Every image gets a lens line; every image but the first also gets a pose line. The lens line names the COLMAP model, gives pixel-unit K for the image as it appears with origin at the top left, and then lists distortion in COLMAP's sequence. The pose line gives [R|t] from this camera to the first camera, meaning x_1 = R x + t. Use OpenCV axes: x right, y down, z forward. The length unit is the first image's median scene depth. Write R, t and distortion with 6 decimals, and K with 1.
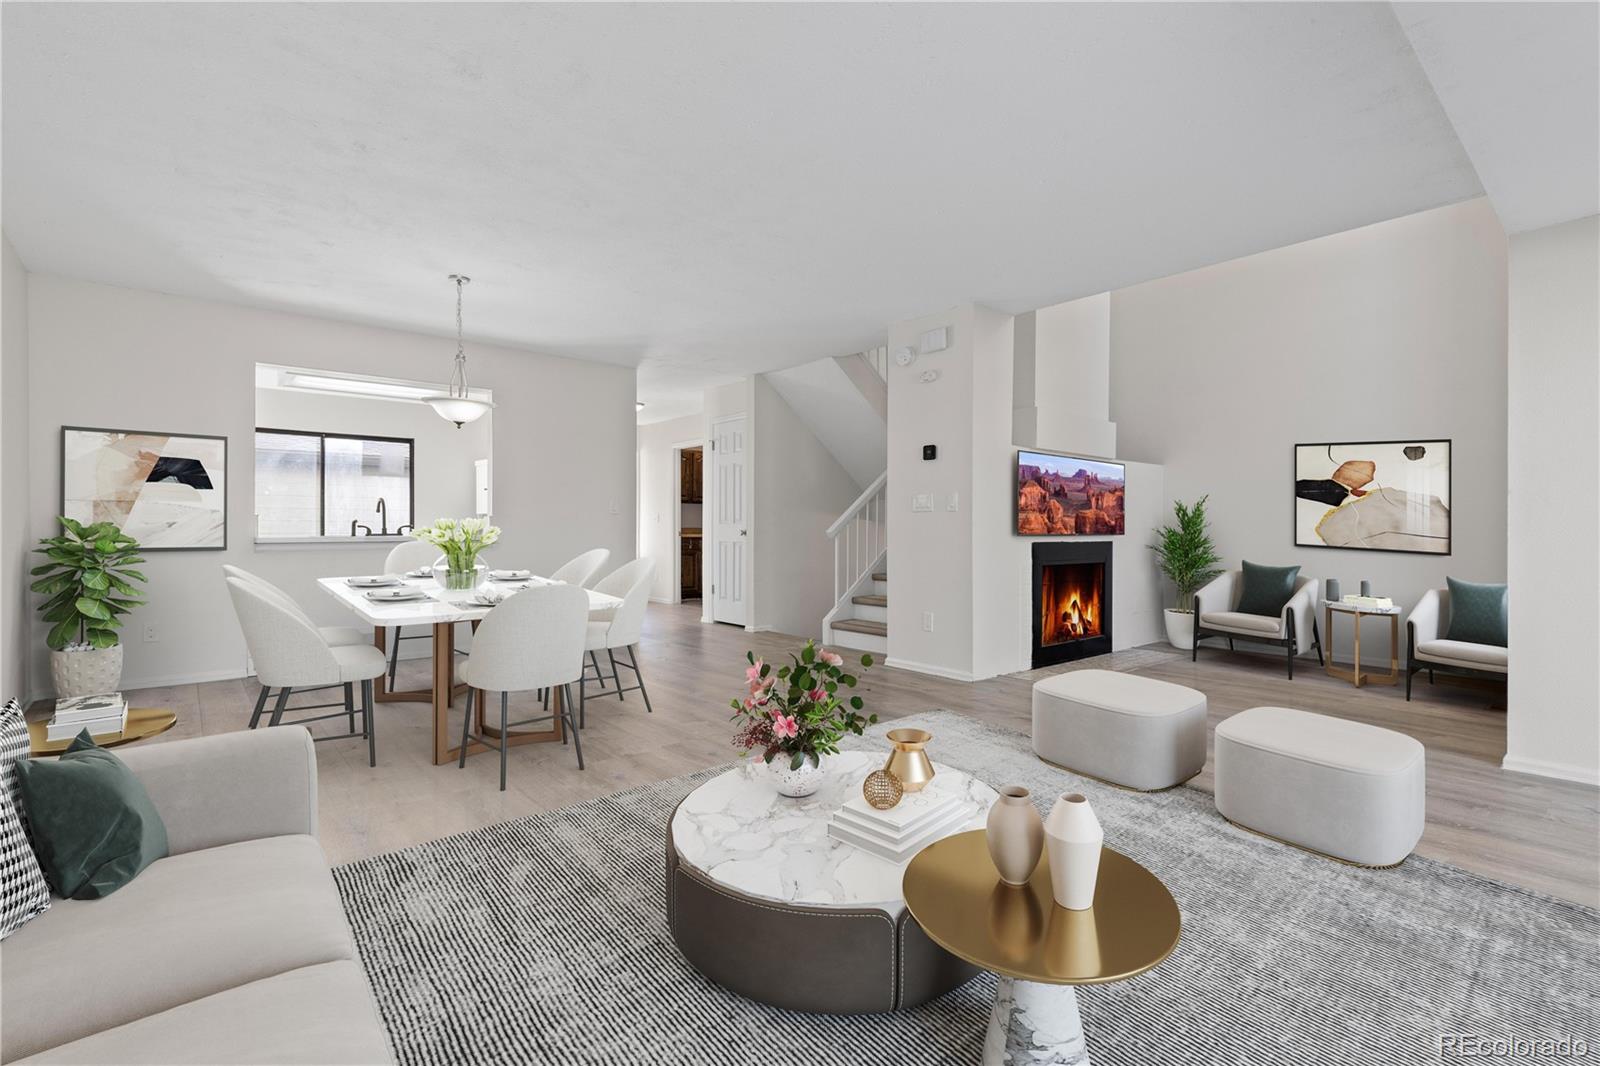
lens RADIAL K [[733.7, 0, 800.0], [0, 733.7, 533.0], [0, 0, 1]] dist [-0.001367, -0.000186]
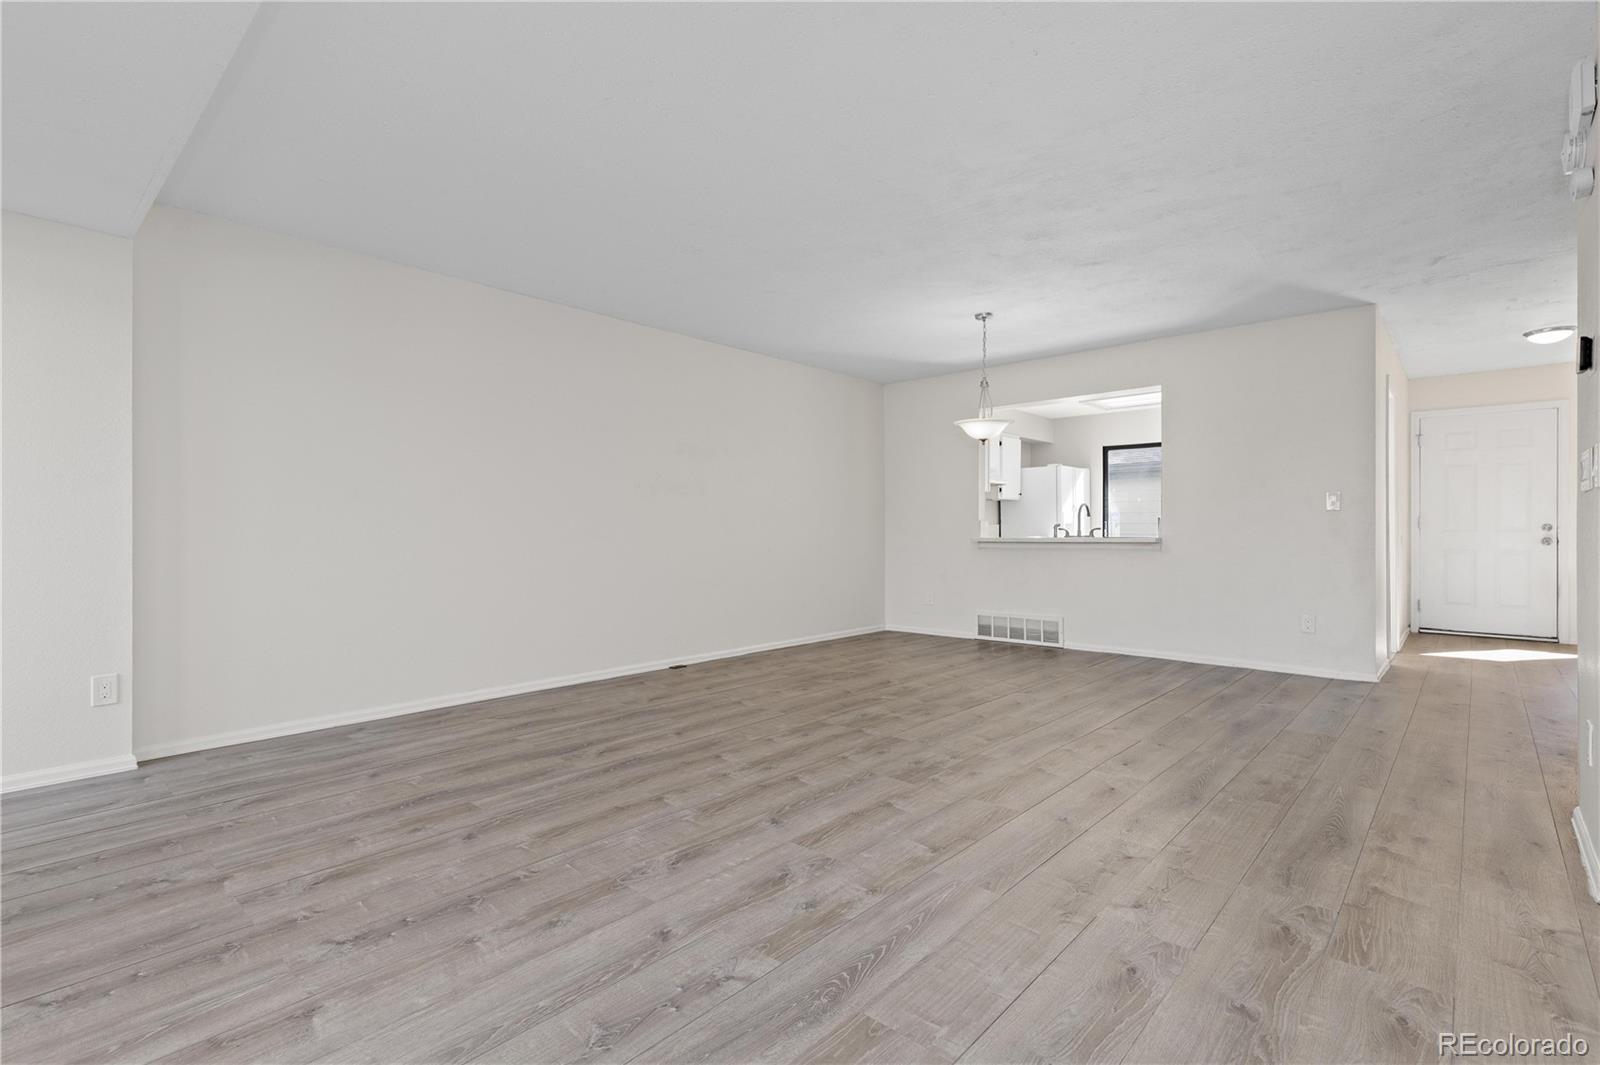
lens RADIAL K [[733.7, 0, 800.0], [0, 733.7, 532.5], [0, 0, 1]] dist [-0.001367, -0.000186]
pose [[0.133744, -0.000687, -0.991016, 0.564453], [-0.003521, 0.999993, -0.001168, -0.001083], [0.991010, 0.003646, 0.133741, 0.485357]]
